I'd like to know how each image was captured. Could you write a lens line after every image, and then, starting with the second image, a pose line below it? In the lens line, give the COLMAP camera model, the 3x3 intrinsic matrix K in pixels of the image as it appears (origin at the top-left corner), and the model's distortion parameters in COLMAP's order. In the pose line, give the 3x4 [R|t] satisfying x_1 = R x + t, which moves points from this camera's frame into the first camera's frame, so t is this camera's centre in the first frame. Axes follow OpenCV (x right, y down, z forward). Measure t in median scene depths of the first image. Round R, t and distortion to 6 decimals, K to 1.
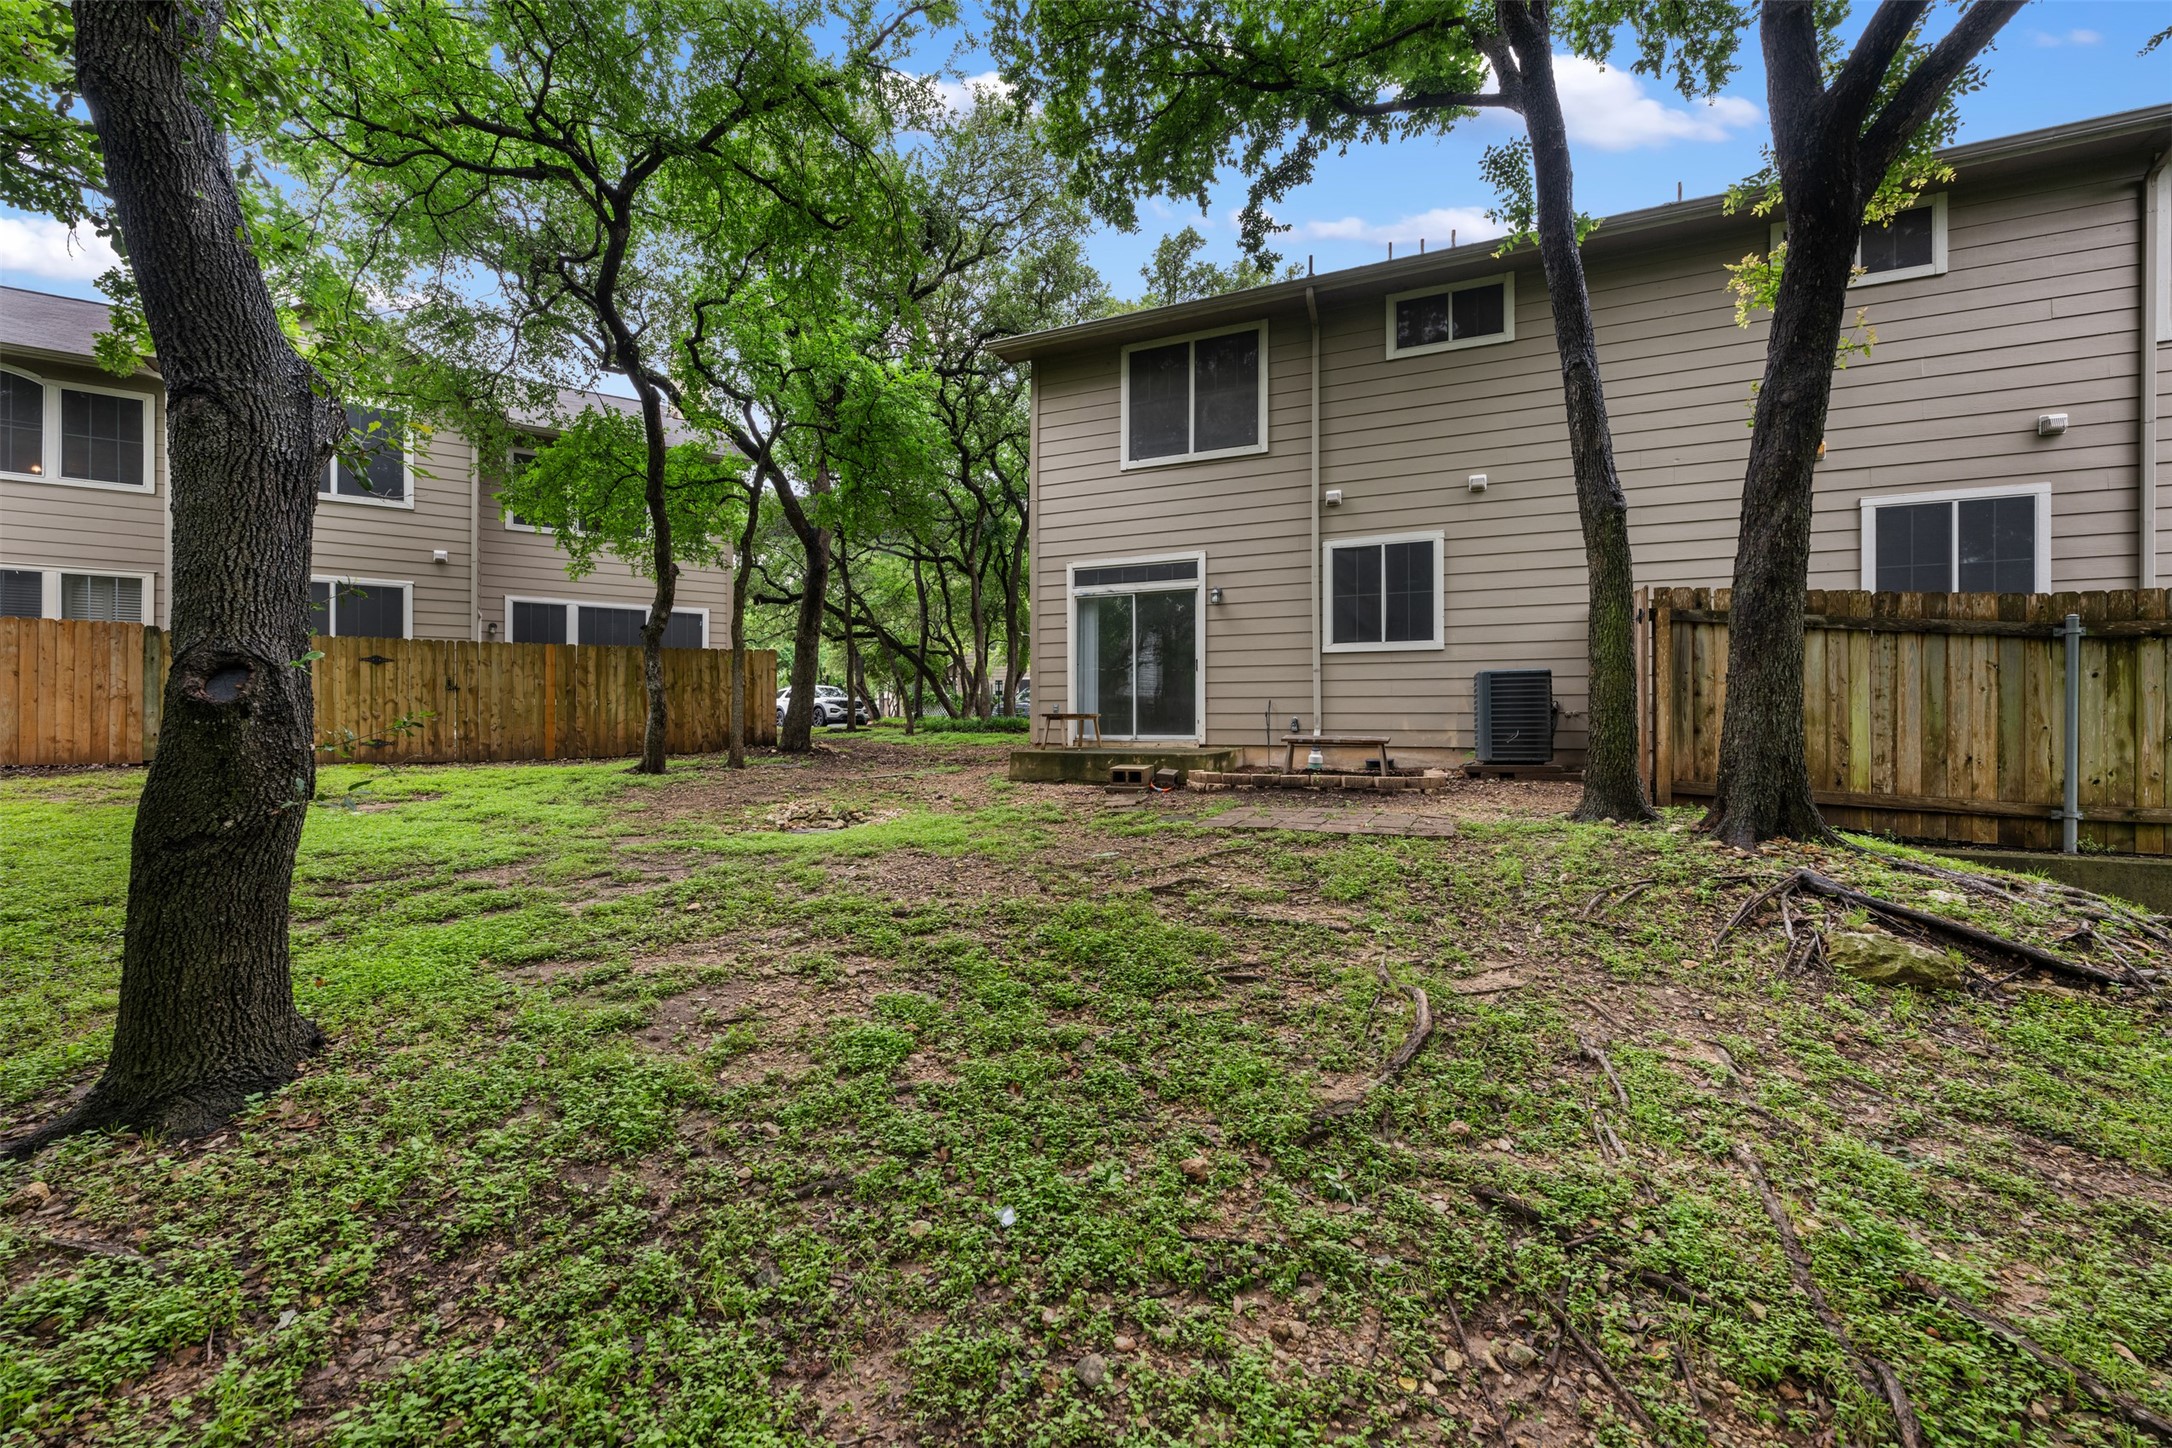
lens RADIAL K [[856.0, 0, 1086.9], [0, 856.0, 715.3], [0, 0, 1]] dist [-0.001399, -0.000277]
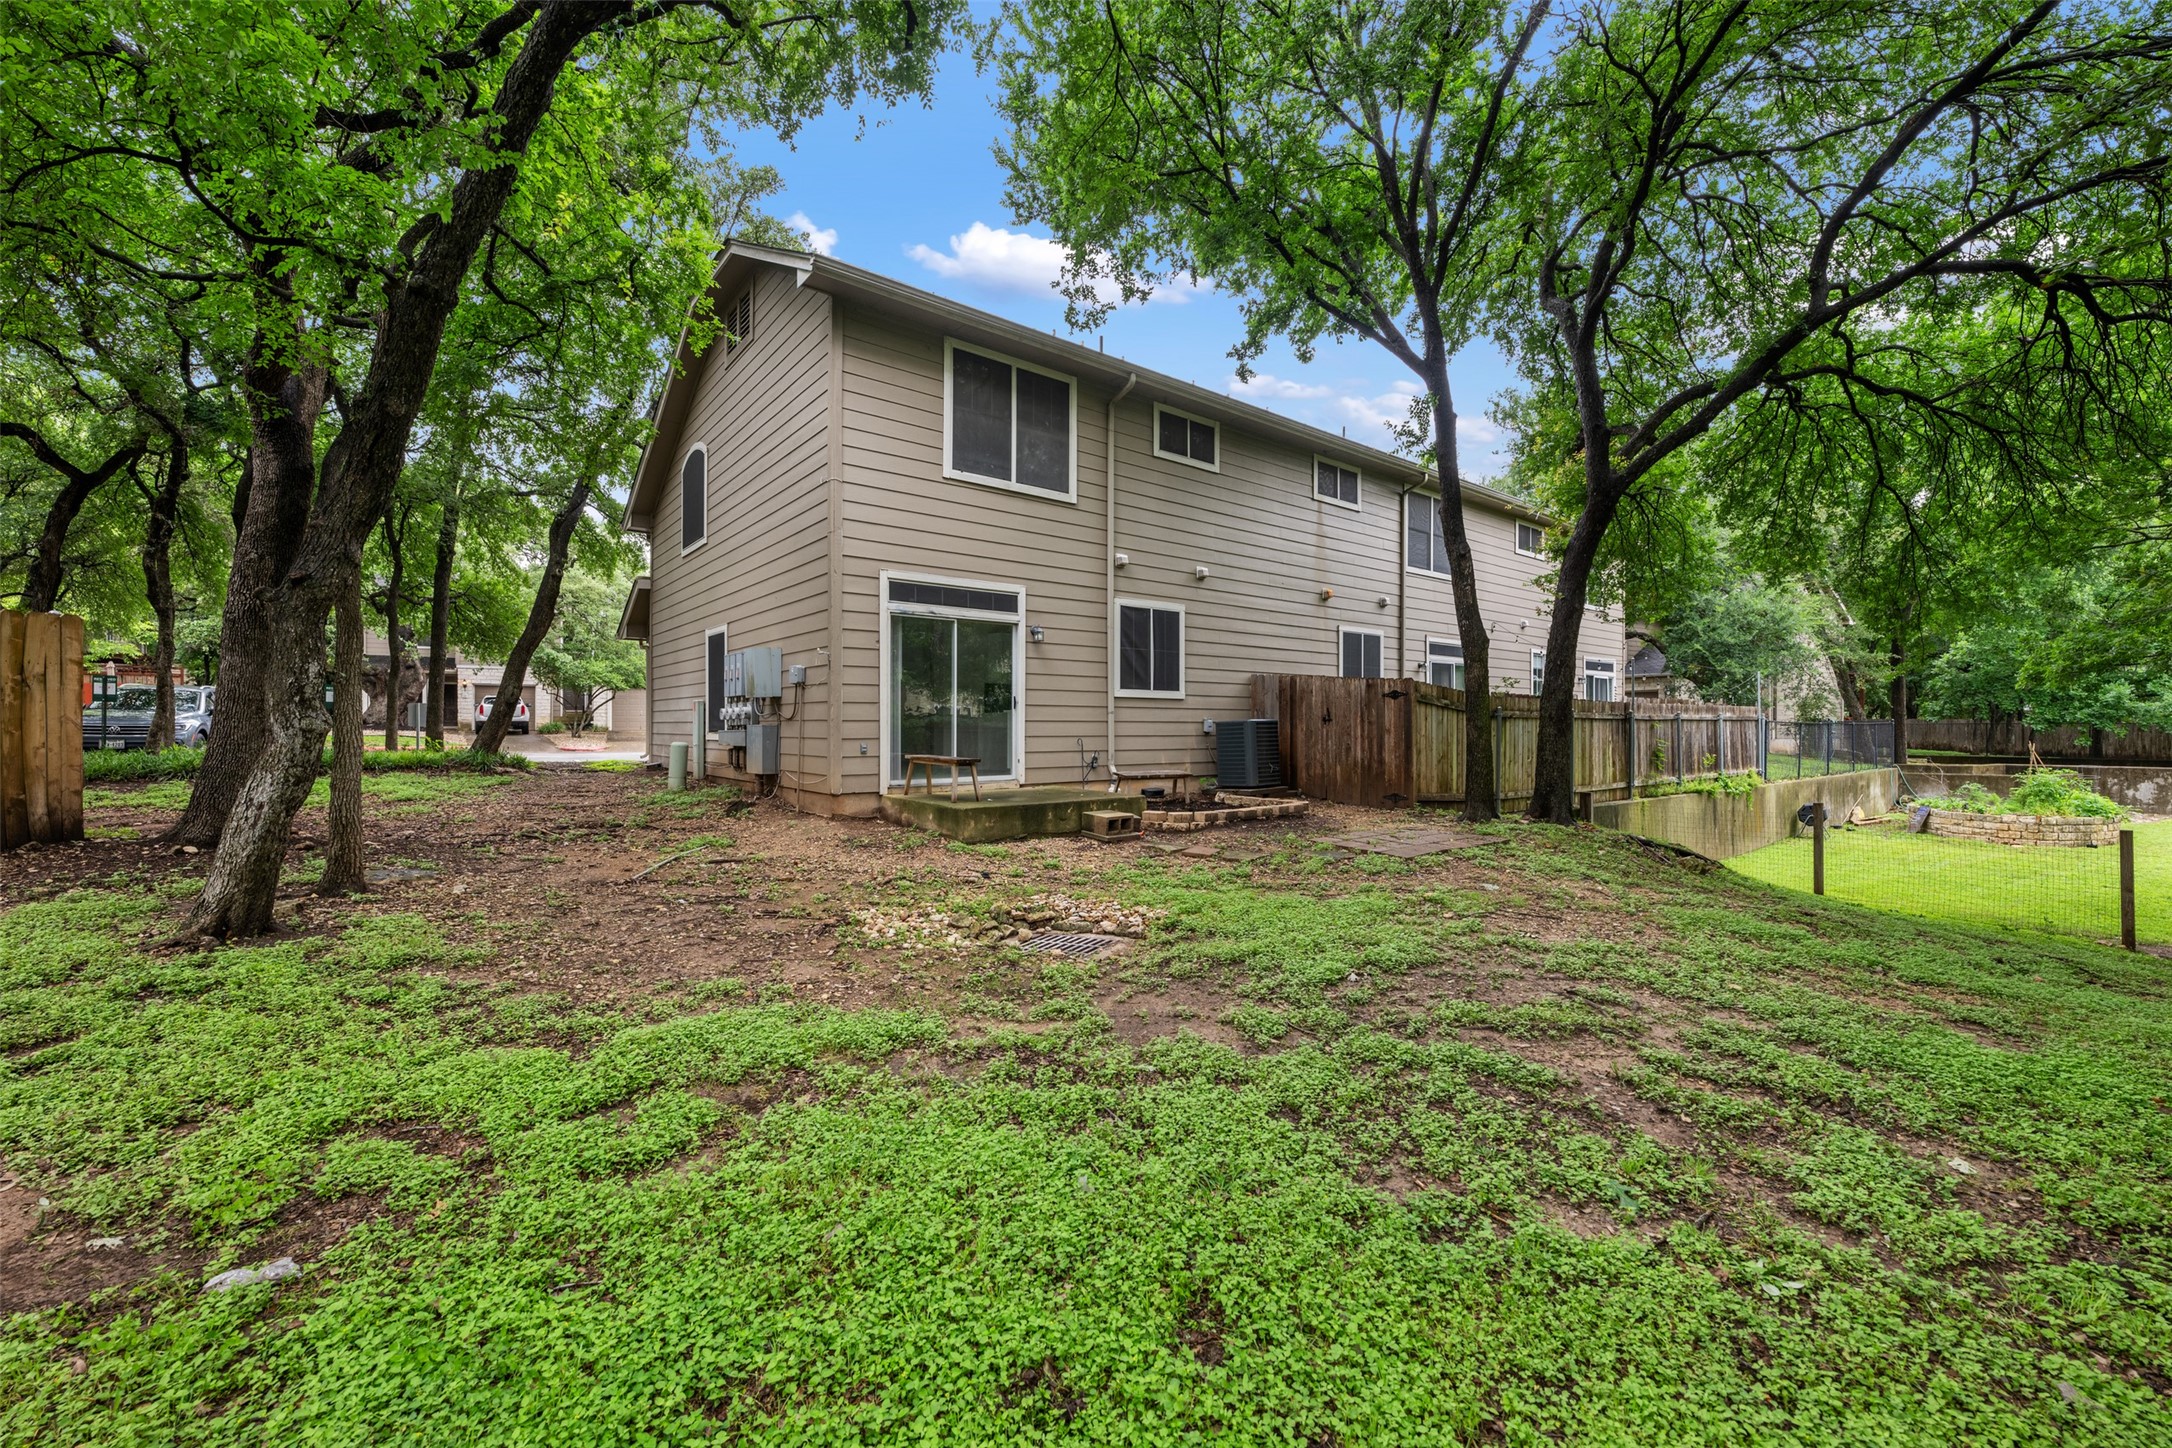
lens RADIAL K [[856.0, 0, 1085.6], [0, 856.0, 729.3], [0, 0, 1]] dist [-0.001399, -0.000277]
pose [[0.463874, -0.002791, 0.885897, -0.697720], [-0.002151, 0.999989, 0.004276, -0.032883], [-0.885898, -0.003889, 0.463863, 0.483598]]
